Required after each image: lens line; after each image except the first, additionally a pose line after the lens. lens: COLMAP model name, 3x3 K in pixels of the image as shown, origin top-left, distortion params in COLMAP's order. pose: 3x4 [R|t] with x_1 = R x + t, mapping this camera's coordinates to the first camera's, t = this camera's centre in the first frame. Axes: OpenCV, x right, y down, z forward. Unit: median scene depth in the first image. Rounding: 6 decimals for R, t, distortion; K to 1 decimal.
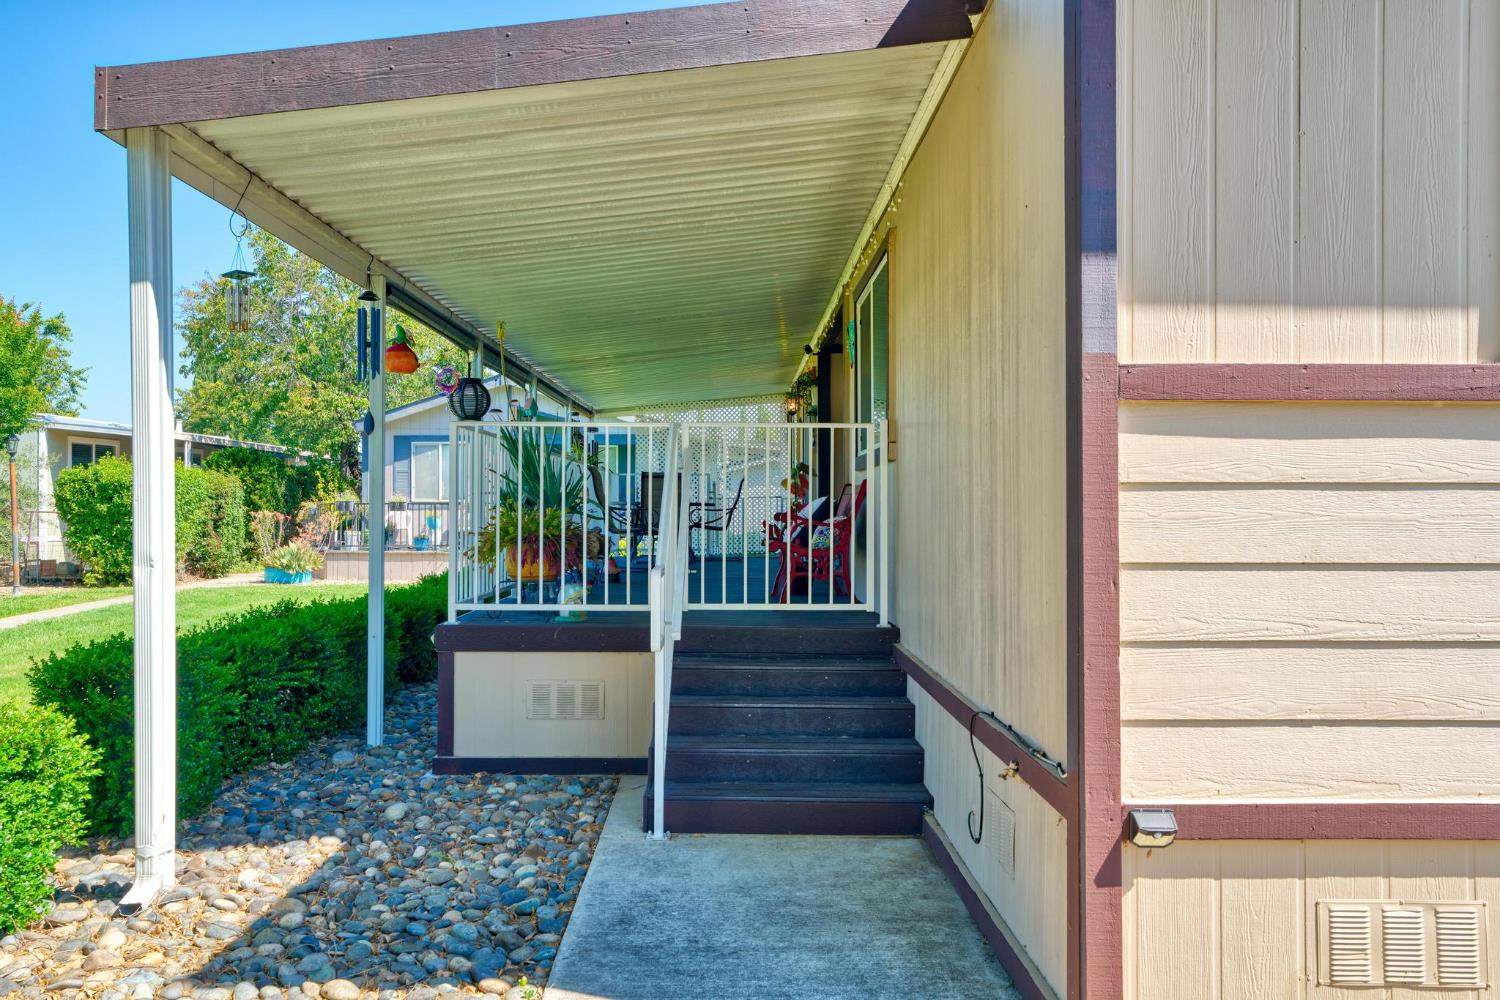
lens RADIAL K [[1034.5, 0, 752.5], [0, 1034.5, 483.2], [0, 0, 1]] dist [0.005466, 0.001436]
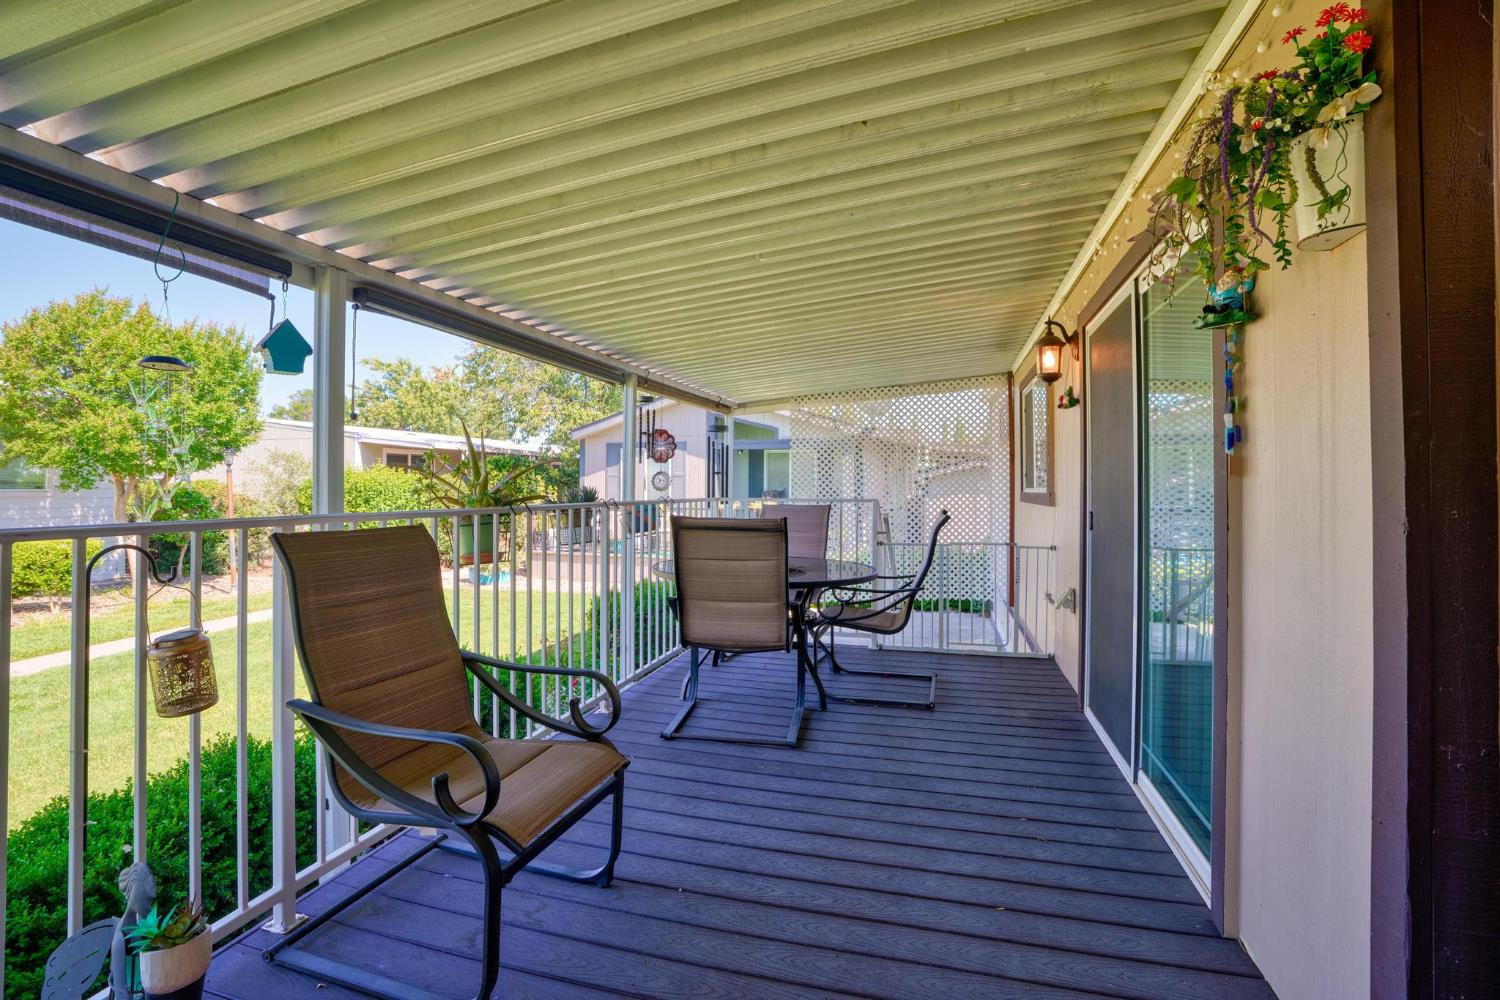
lens RADIAL K [[728.1, 0, 689.3], [0, 728.1, 476.5], [0, 0, 1]] dist [-0.033657, 0.000401]
pose [[0.940994, -0.001154, -0.338421, -0.003577], [0.001625, 0.999998, 0.001110, -0.017127], [0.338419, -0.001595, 0.940994, 0.460277]]
